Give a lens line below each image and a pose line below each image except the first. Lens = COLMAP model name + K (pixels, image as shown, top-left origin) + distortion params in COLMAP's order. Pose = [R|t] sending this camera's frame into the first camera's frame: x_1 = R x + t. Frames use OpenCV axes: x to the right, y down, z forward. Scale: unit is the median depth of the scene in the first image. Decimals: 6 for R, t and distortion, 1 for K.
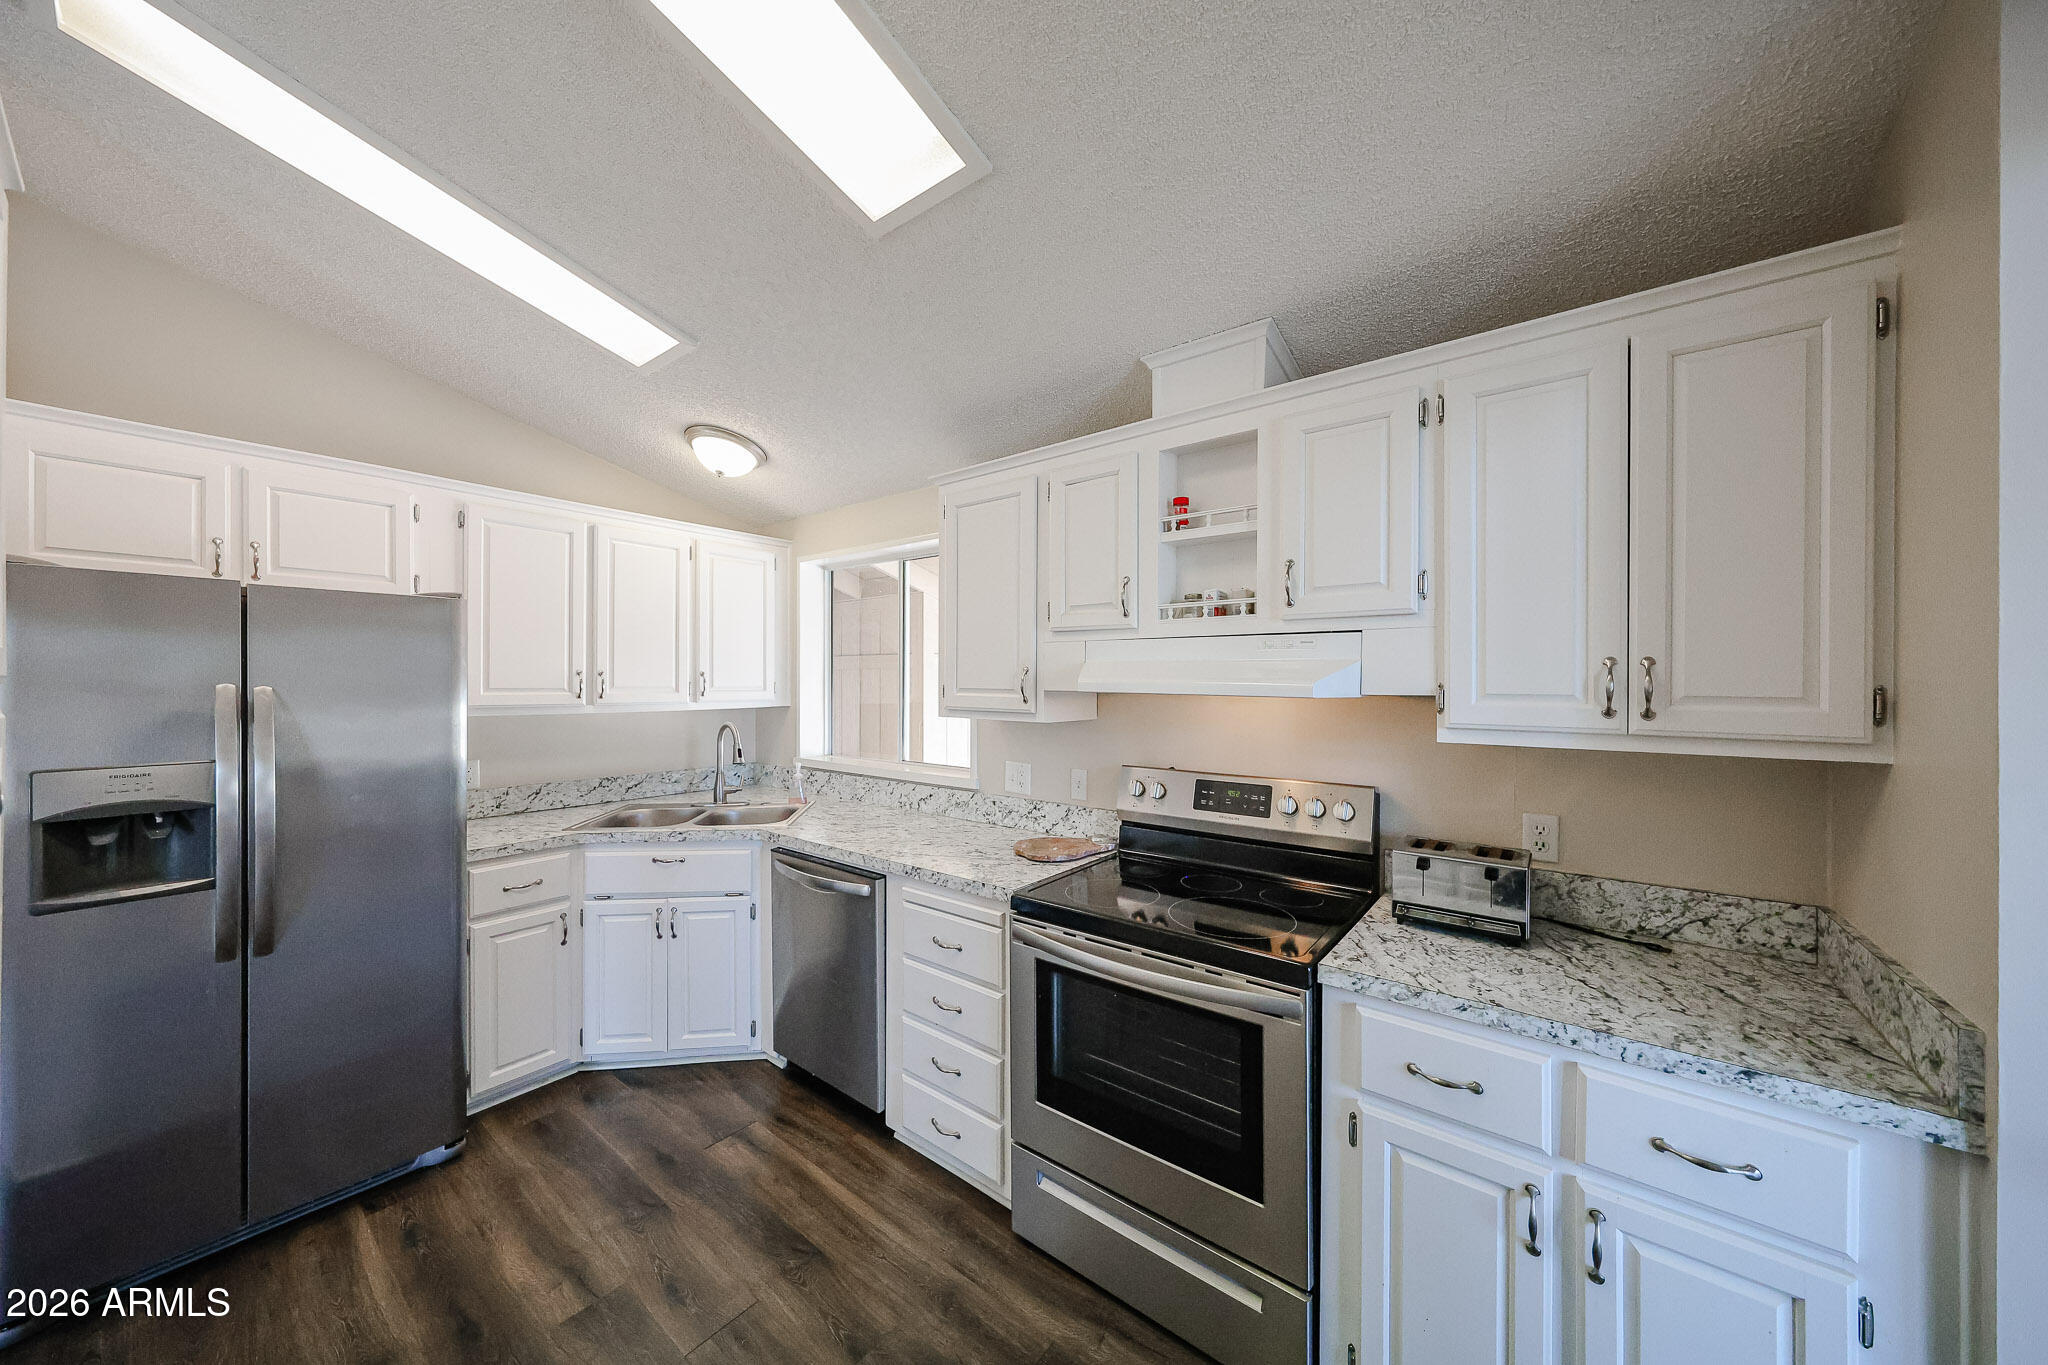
lens RADIAL K [[707.9, 0, 1014.6], [0, 707.9, 679.7], [0, 0, 1]] dist [0.003467, -0.000188]
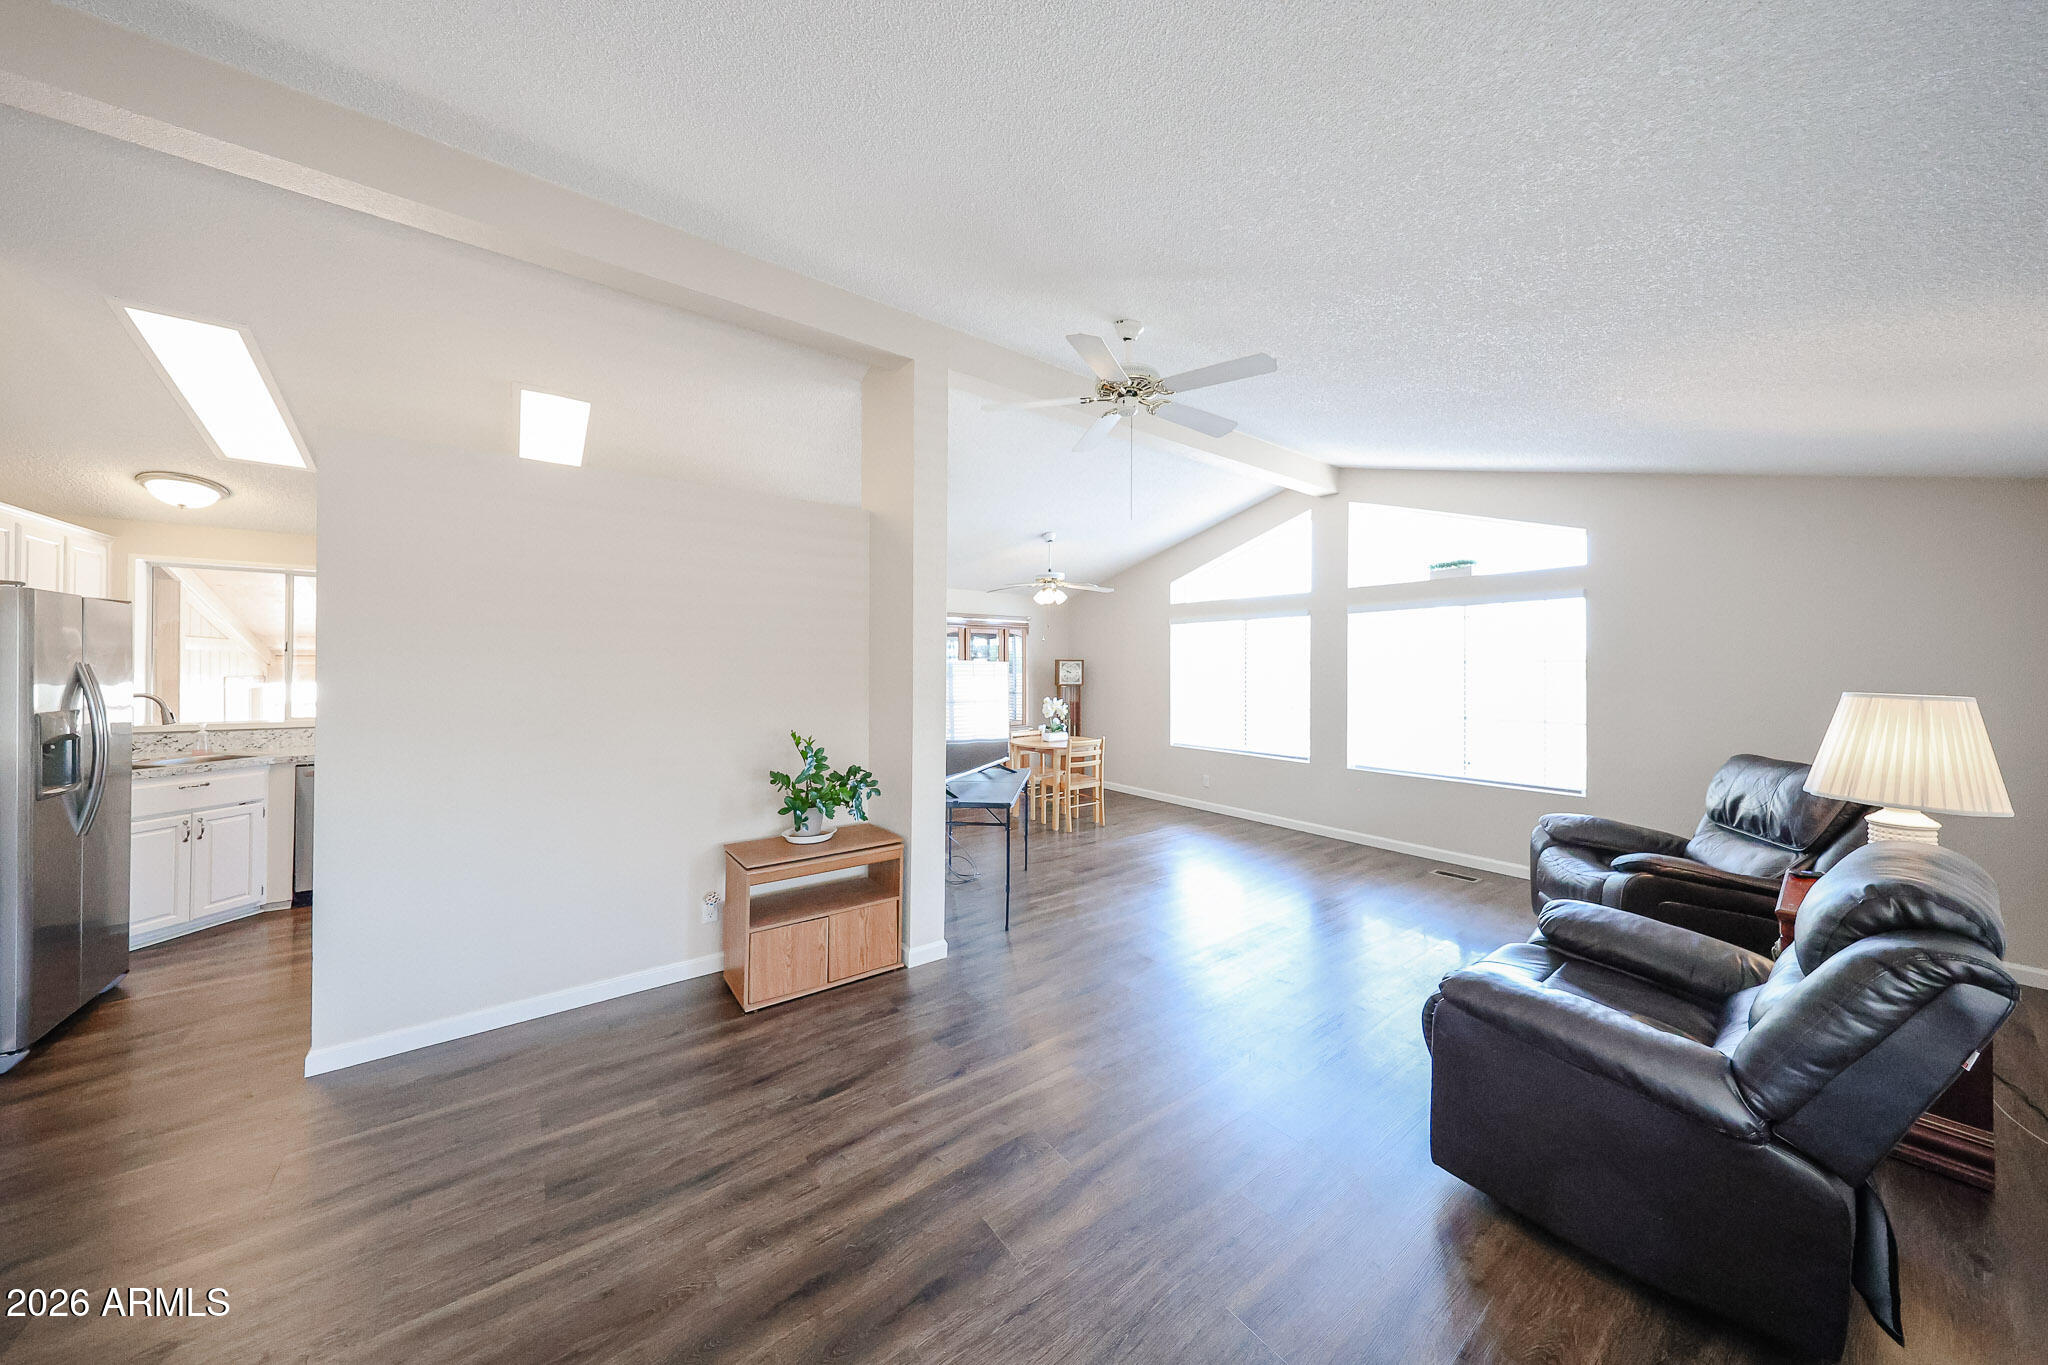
lens RADIAL K [[658.8, 0, 1017.6], [0, 658.8, 665.4], [0, 0, 1]] dist [0.002540, 0.000053]
pose [[0.240406, -0.000081, 0.970672, -1.908288], [-0.004119, 0.999991, 0.001104, 0.007769], [-0.970664, -0.004264, 0.240403, -1.265725]]
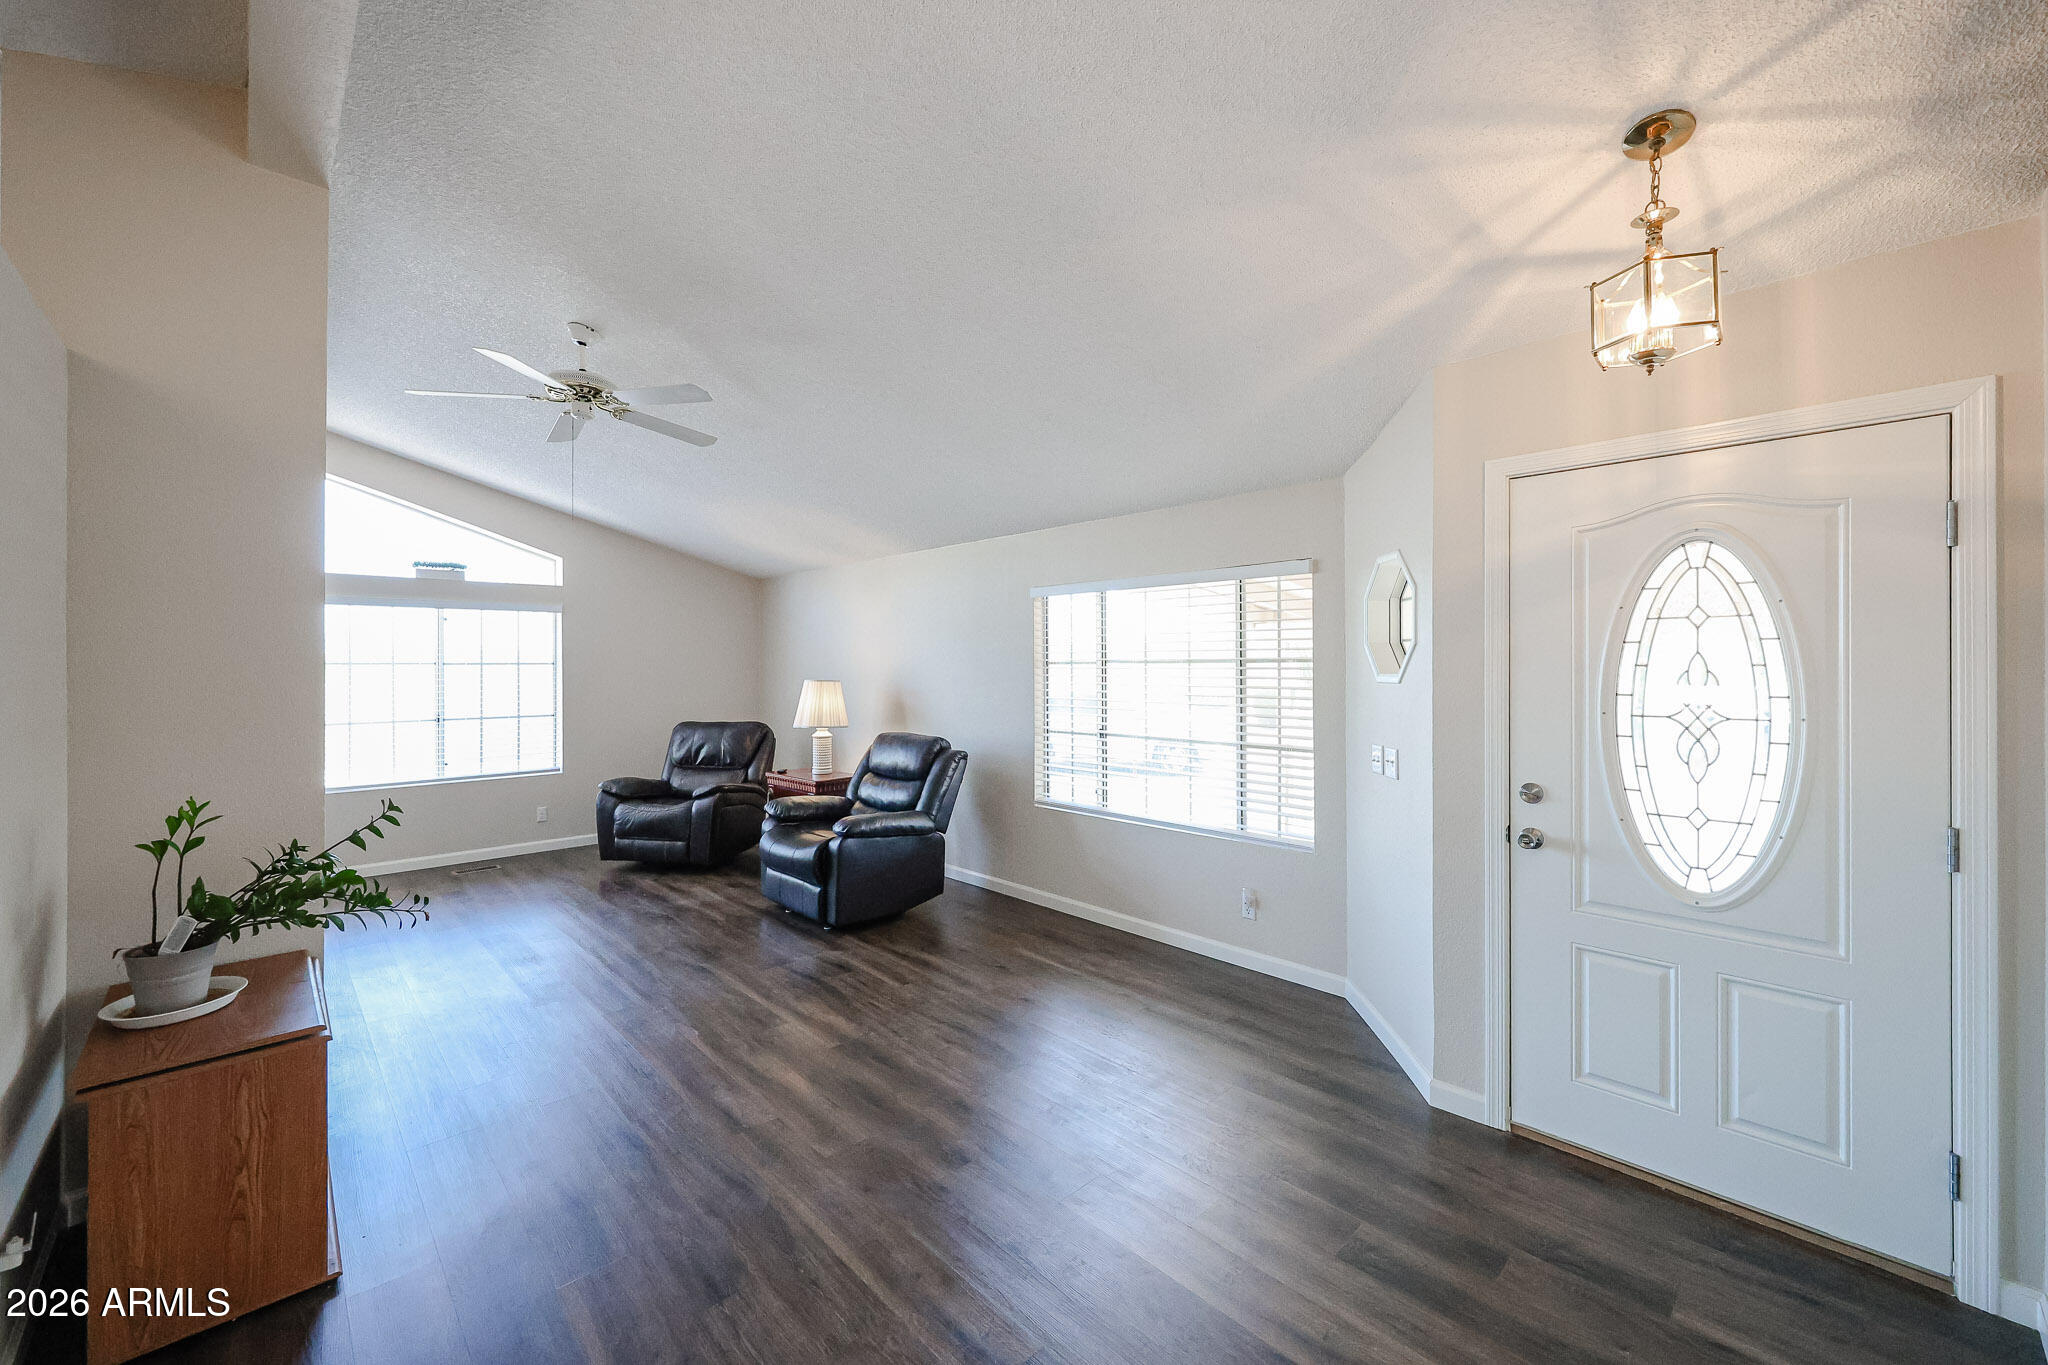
lens RADIAL K [[815.2, 0, 1031.9], [0, 815.2, 671.5], [0, 0, 1]] dist [-0.001192, -0.000222]
pose [[-0.994551, -0.004713, 0.104145, -1.632670], [-0.004825, 0.999988, -0.000820, 0.010841], [-0.104140, -0.001318, -0.994562, 0.450240]]
